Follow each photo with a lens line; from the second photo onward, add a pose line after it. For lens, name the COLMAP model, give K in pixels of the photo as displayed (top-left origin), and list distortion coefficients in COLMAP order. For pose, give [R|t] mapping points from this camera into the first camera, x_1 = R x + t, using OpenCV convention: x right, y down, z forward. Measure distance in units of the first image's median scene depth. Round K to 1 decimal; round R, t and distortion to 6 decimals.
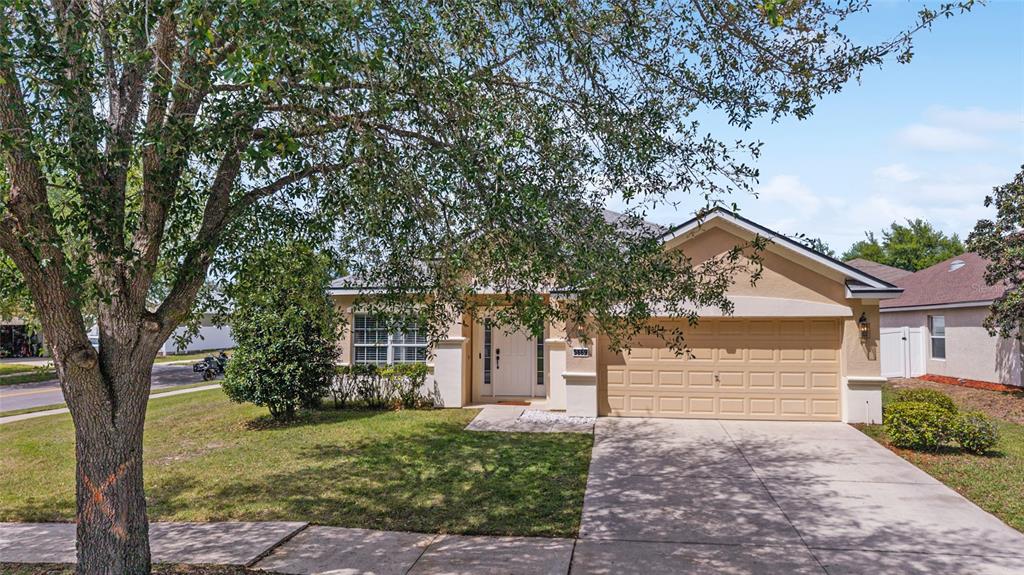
lens RADIAL K [[682.3, 0, 512.0], [0, 682.3, 291.9], [0, 0, 1]] dist [0.008083, -0.007886]
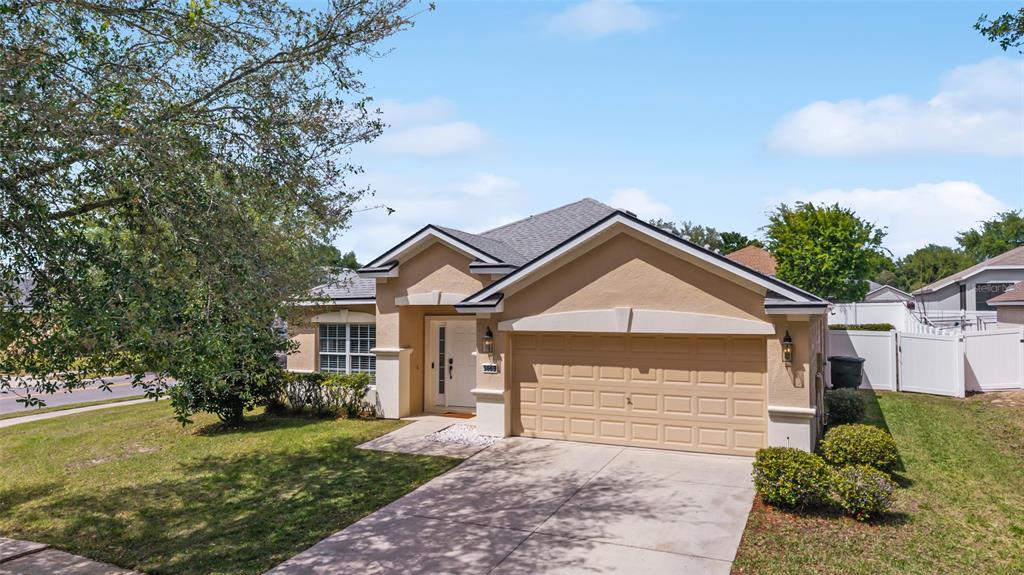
lens RADIAL K [[682.3, 0, 511.3], [0, 682.3, 286.1], [0, 0, 1]] dist [0.008083, -0.007886]
pose [[0.957949, -0.014677, -0.286561, 0.405753], [0.020686, 0.999625, 0.017954, -0.042901], [0.286190, -0.023127, 0.957894, 0.100849]]
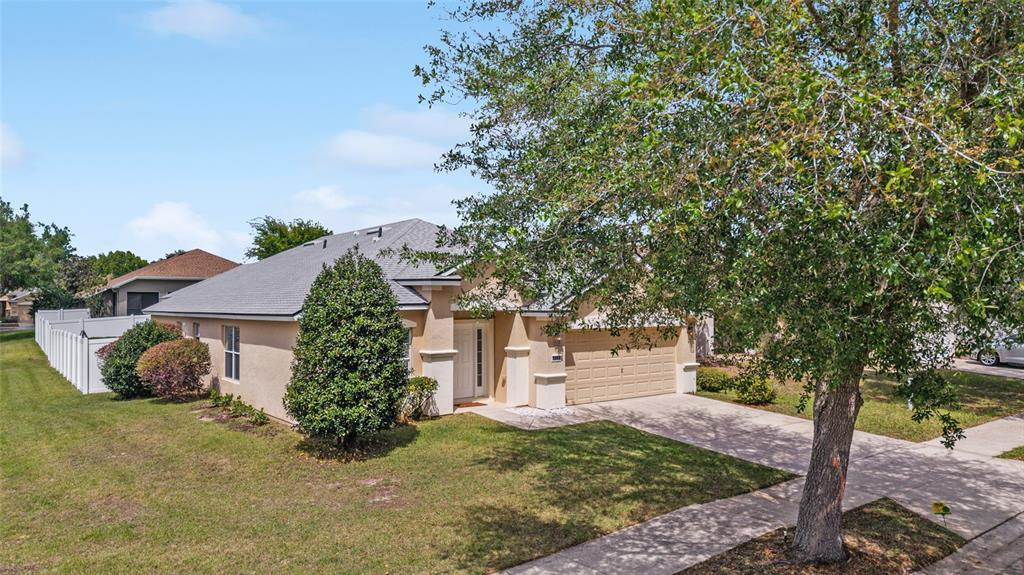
lens RADIAL K [[682.3, 0, 509.3], [0, 682.3, 290.7], [0, 0, 1]] dist [0.008083, -0.007886]
pose [[0.685350, 0.010037, 0.728144, -0.882423], [-0.033269, 0.999293, 0.017539, -0.055242], [-0.727453, -0.036245, 0.685199, 0.205722]]
